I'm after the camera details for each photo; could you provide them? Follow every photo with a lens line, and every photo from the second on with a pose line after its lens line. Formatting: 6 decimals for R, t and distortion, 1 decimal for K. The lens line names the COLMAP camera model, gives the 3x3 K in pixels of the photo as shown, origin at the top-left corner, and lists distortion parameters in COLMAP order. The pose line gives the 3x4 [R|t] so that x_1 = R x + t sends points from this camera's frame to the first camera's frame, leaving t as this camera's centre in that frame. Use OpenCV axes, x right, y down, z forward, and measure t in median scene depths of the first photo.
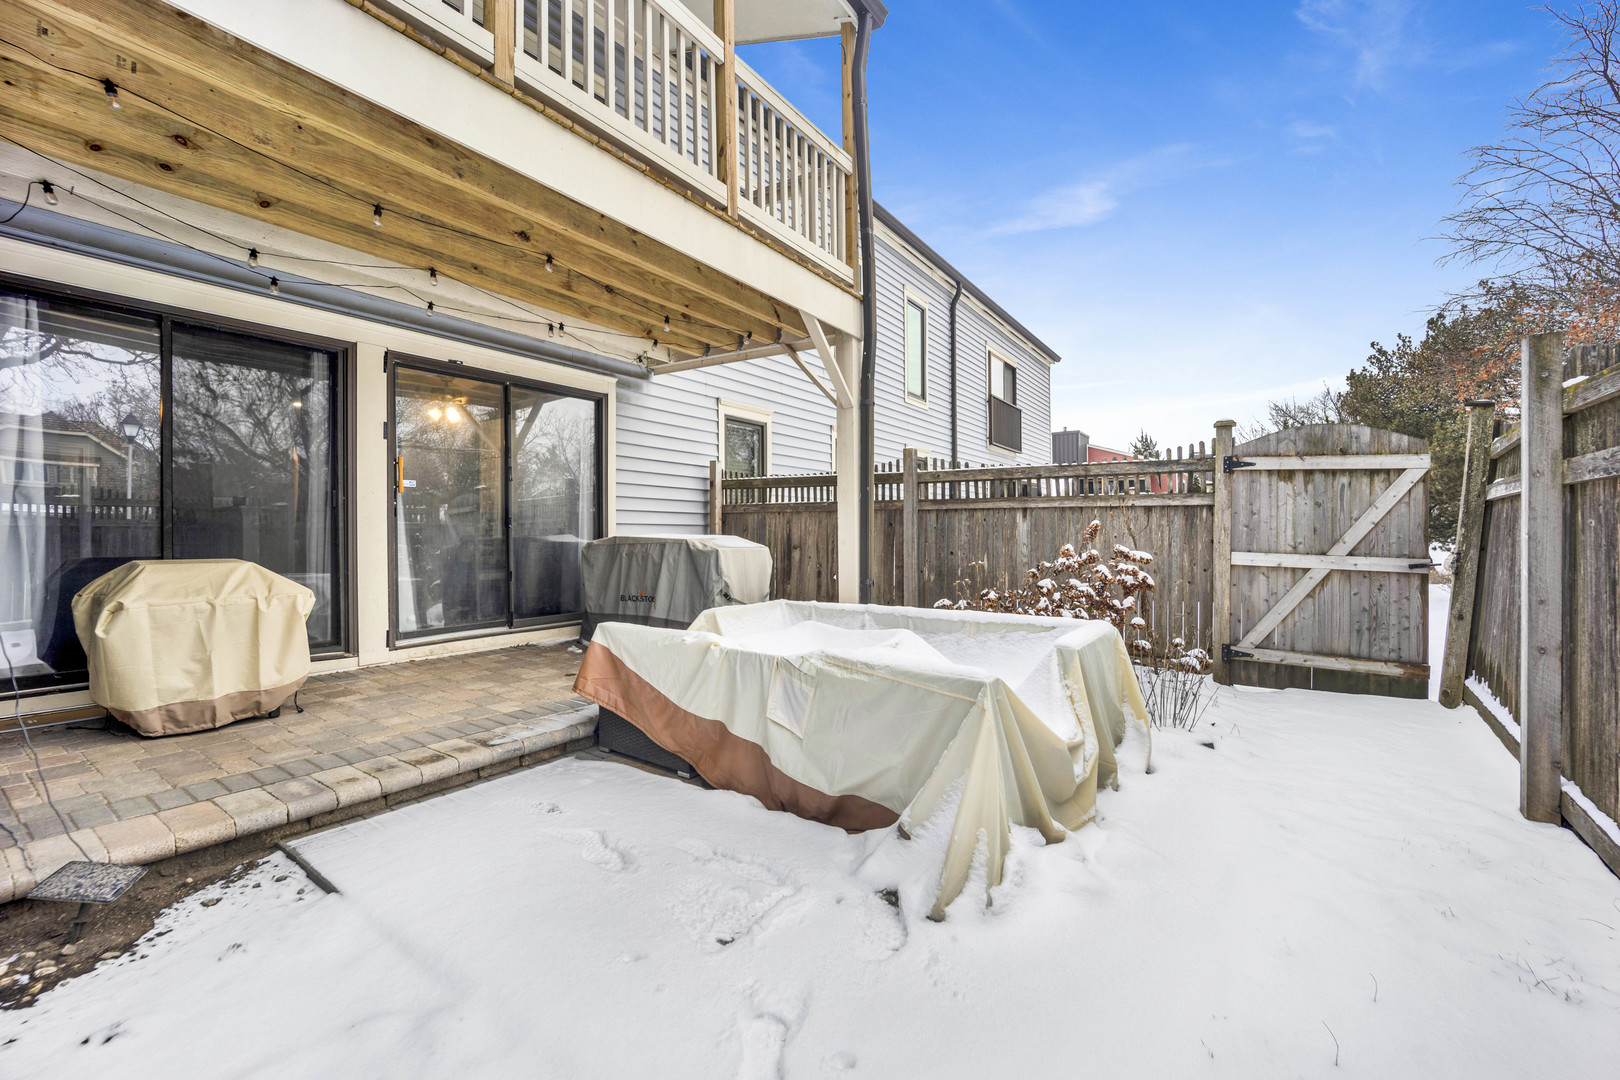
lens RADIAL K [[670.4, 0, 799.4], [0, 670.4, 539.3], [0, 0, 1]] dist [-0.000253, -0.006957]
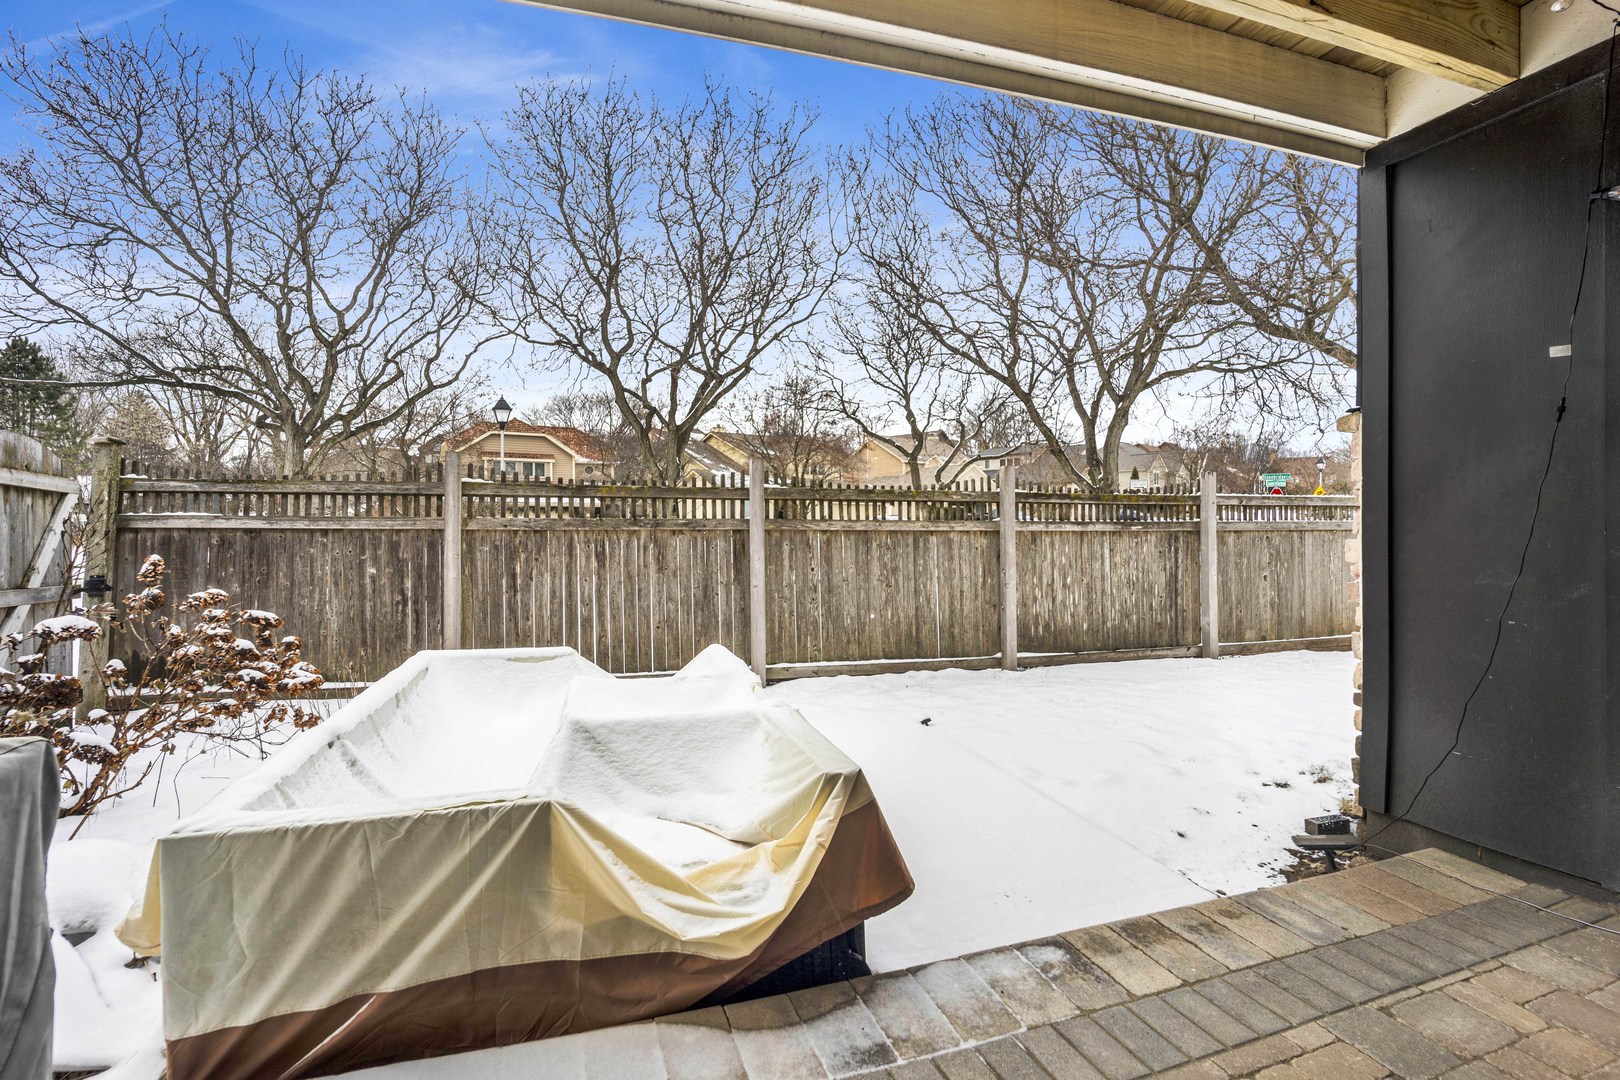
lens RADIAL K [[670.4, 0, 799.4], [0, 670.4, 539.3], [0, 0, 1]] dist [-0.000253, -0.006957]
pose [[-0.805540, -0.004089, 0.592528, -0.416466], [0.020582, 0.999180, 0.034877, -0.048014], [-0.592184, 0.040290, -0.804795, 1.065491]]
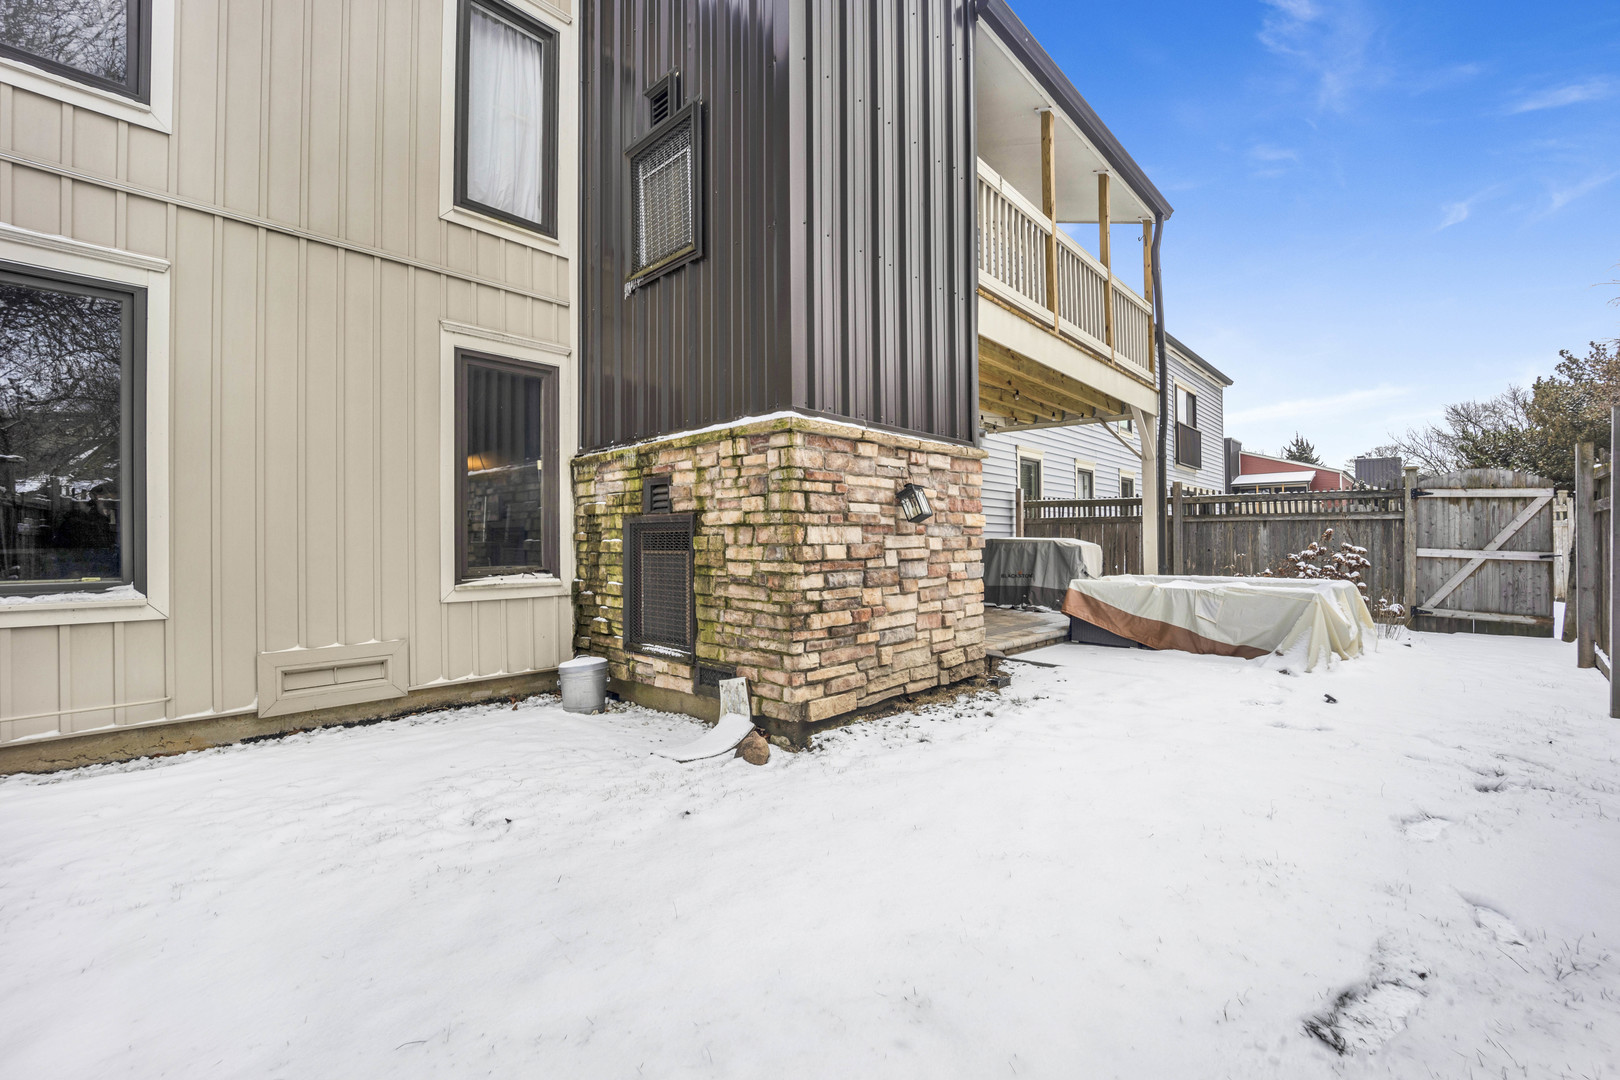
lens RADIAL K [[670.4, 0, 810.0], [0, 670.4, 540.0], [0, 0, 1]] dist [-0.007029, -0.000348]
pose [[0.988452, 0.001385, -0.151527, -0.565994], [-0.003164, 0.999929, -0.011502, 0.022314], [0.151500, 0.011849, 0.988386, -0.821654]]
